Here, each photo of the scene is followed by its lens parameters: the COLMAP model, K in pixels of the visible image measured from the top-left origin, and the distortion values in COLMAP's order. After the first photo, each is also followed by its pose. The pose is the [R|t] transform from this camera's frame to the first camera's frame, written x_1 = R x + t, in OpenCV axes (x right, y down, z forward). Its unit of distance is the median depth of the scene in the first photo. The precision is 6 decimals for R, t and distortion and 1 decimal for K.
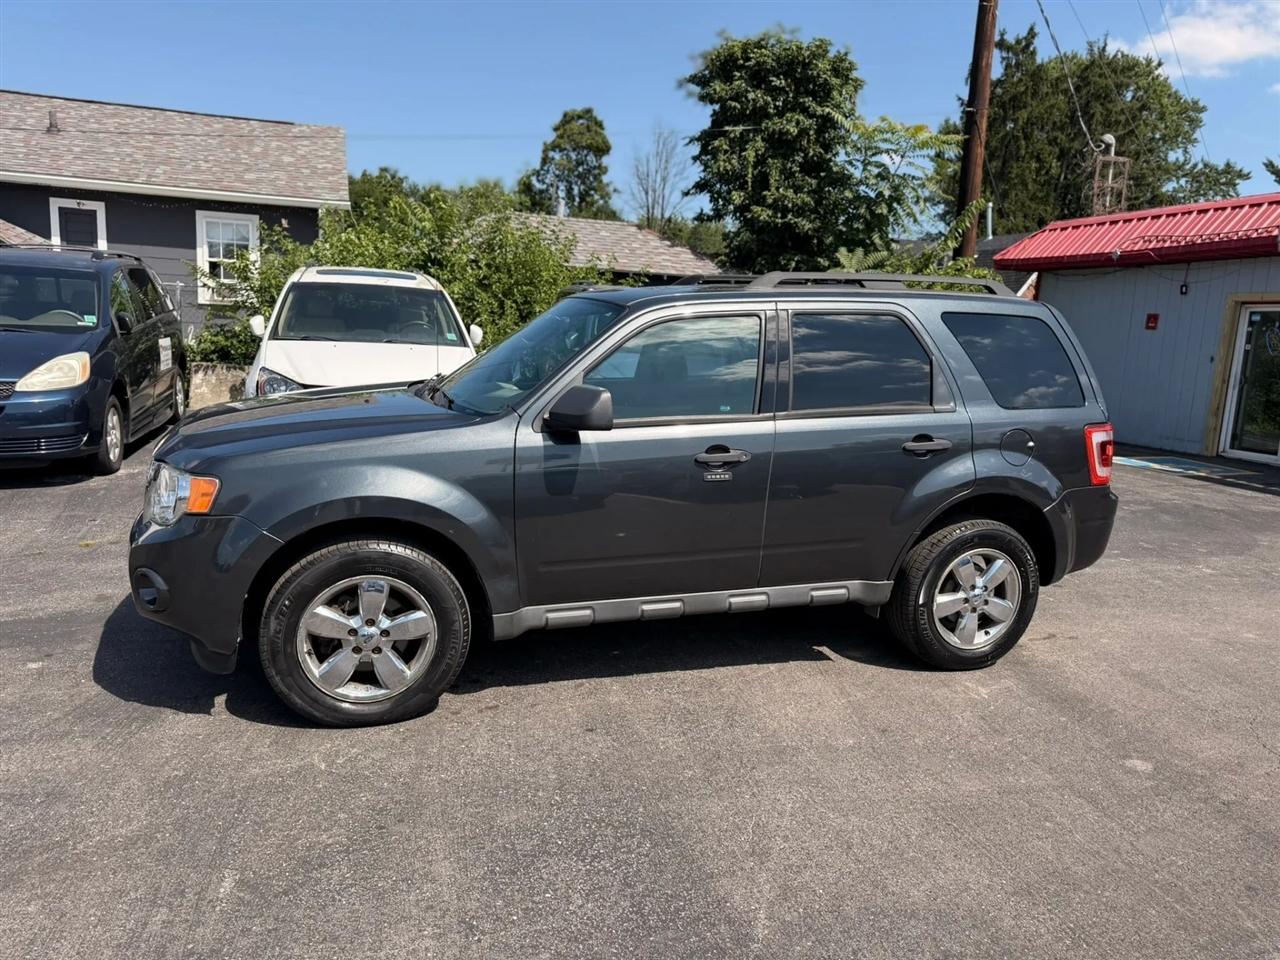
lens RADIAL K [[904.1, 0, 642.1], [0, 904.1, 489.5], [0, 0, 1]] dist [0.022104, -0.028974]
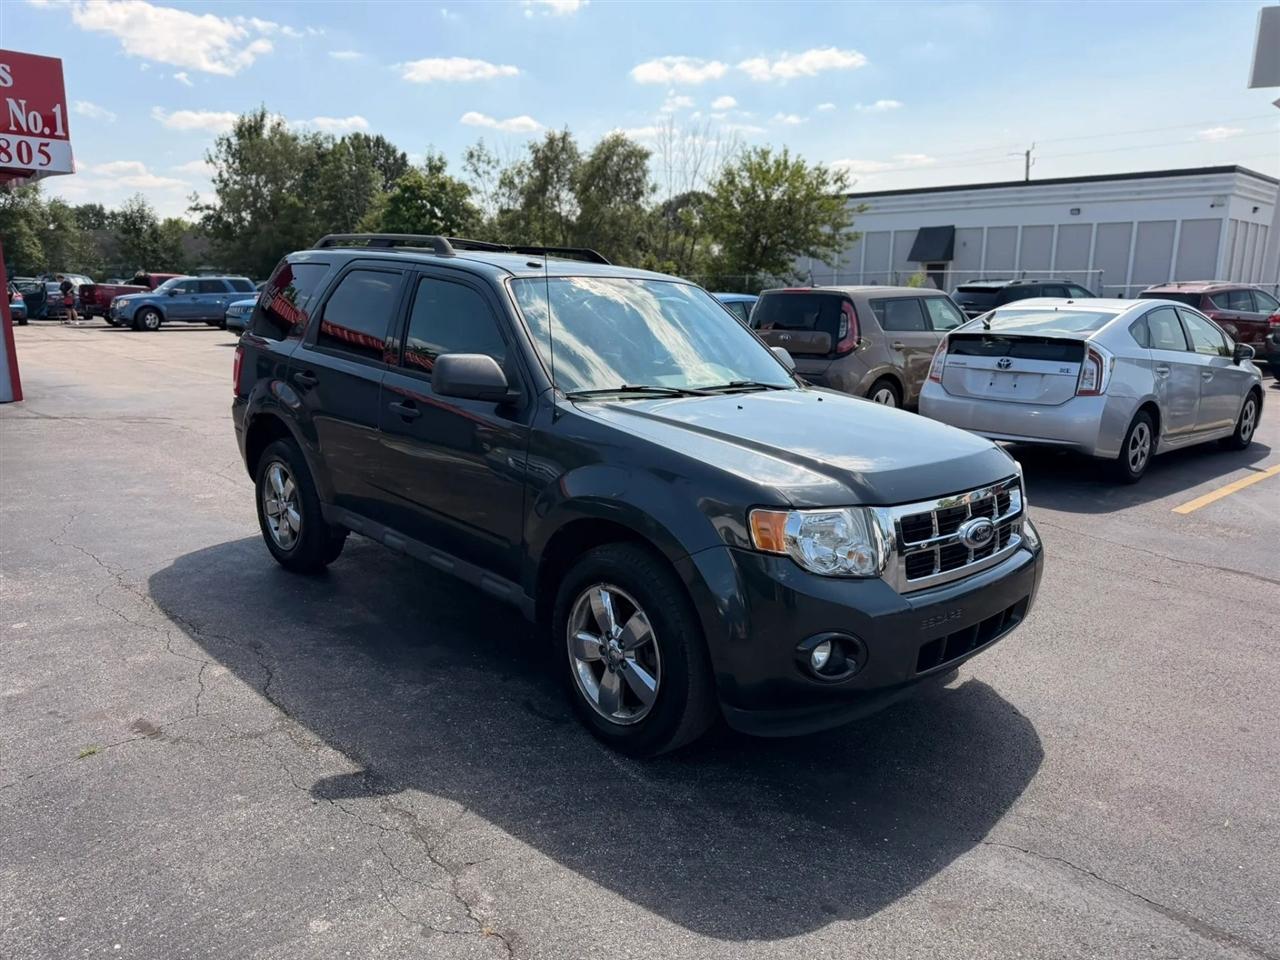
lens RADIAL K [[904.1, 0, 644.2], [0, 904.1, 489.0], [0, 0, 1]] dist [0.022104, -0.028974]
pose [[-0.429288, -0.257153, 0.865785, -0.723500], [0.127154, 0.931854, 0.339824, -0.241163], [-0.894172, 0.255970, -0.367335, 1.024463]]
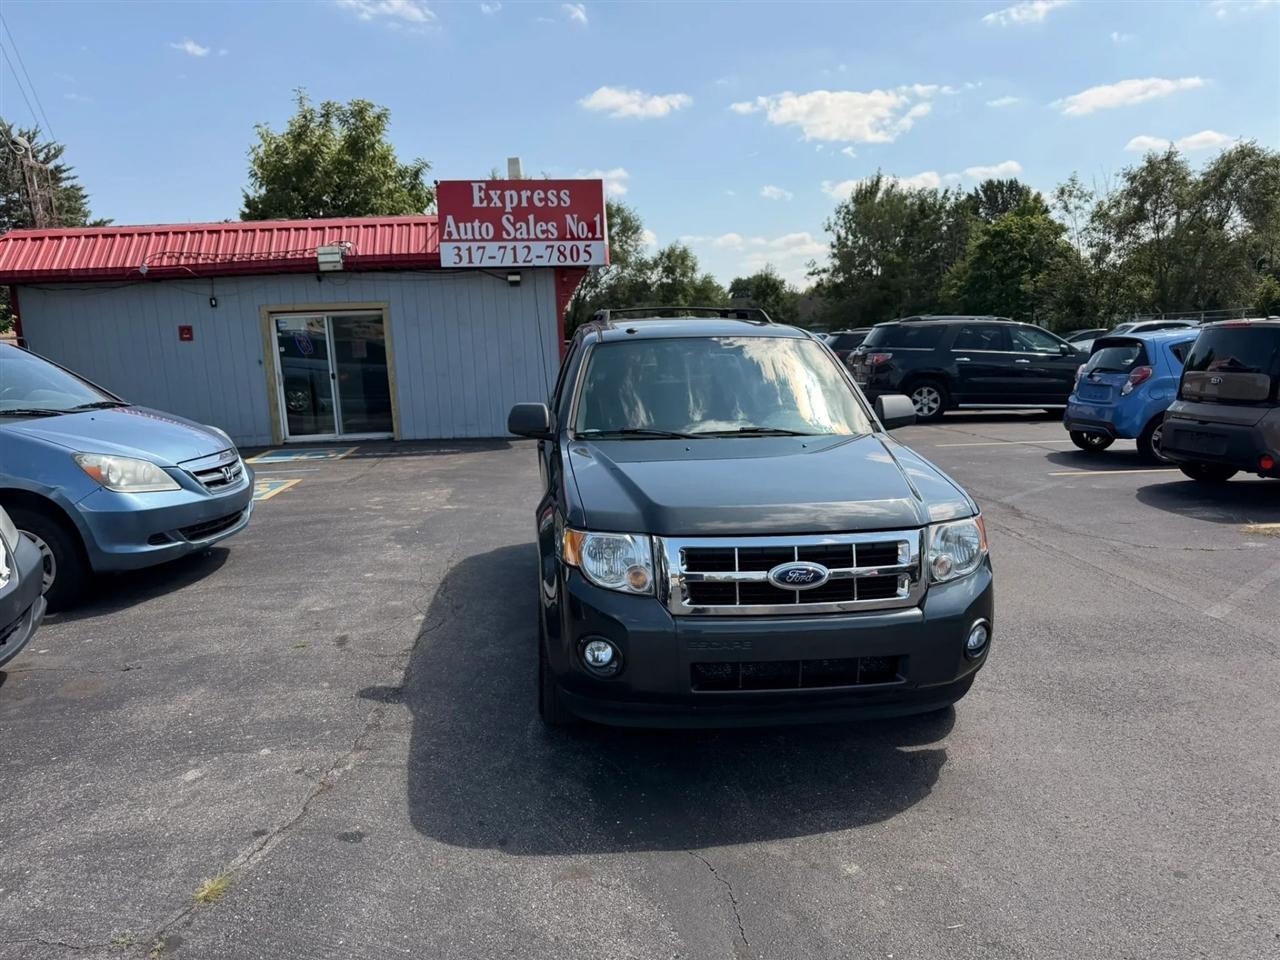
lens RADIAL K [[904.1, 0, 644.0], [0, 904.1, 496.4], [0, 0, 1]] dist [0.022104, -0.028974]
pose [[0.213500, -0.228585, 0.949825, -0.883077], [0.221967, 0.958164, 0.180699, -0.178449], [-0.951393, 0.172250, 0.255306, 0.603671]]
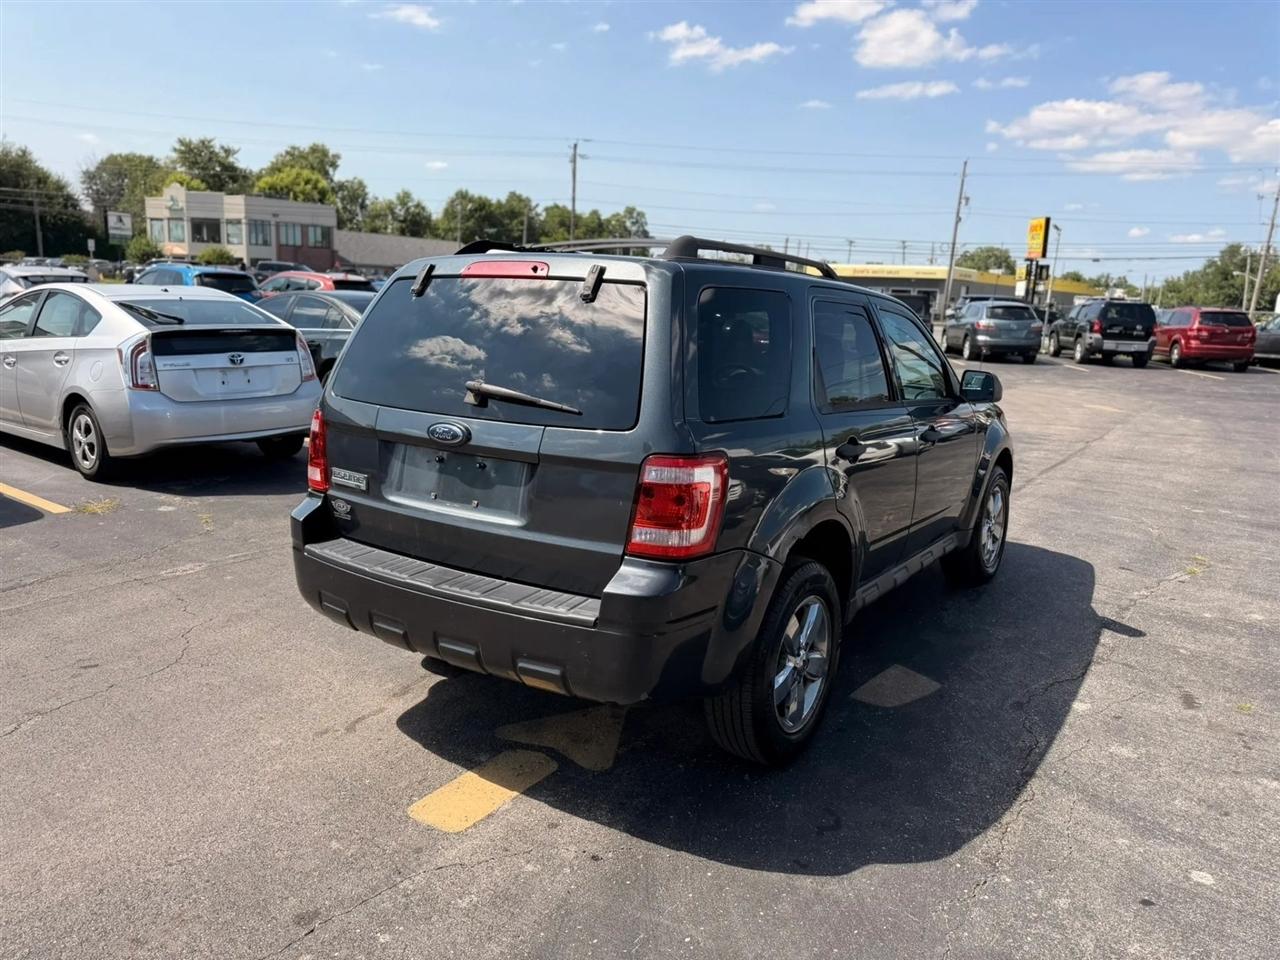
lens RADIAL K [[904.1, 0, 647.1], [0, 904.1, 481.0], [0, 0, 1]] dist [0.022104, -0.028974]
pose [[-0.790092, 0.040010, -0.611682, 0.584607], [-0.191855, 0.931593, 0.308748, -0.234817], [0.582192, 0.361293, -0.728368, 1.329946]]
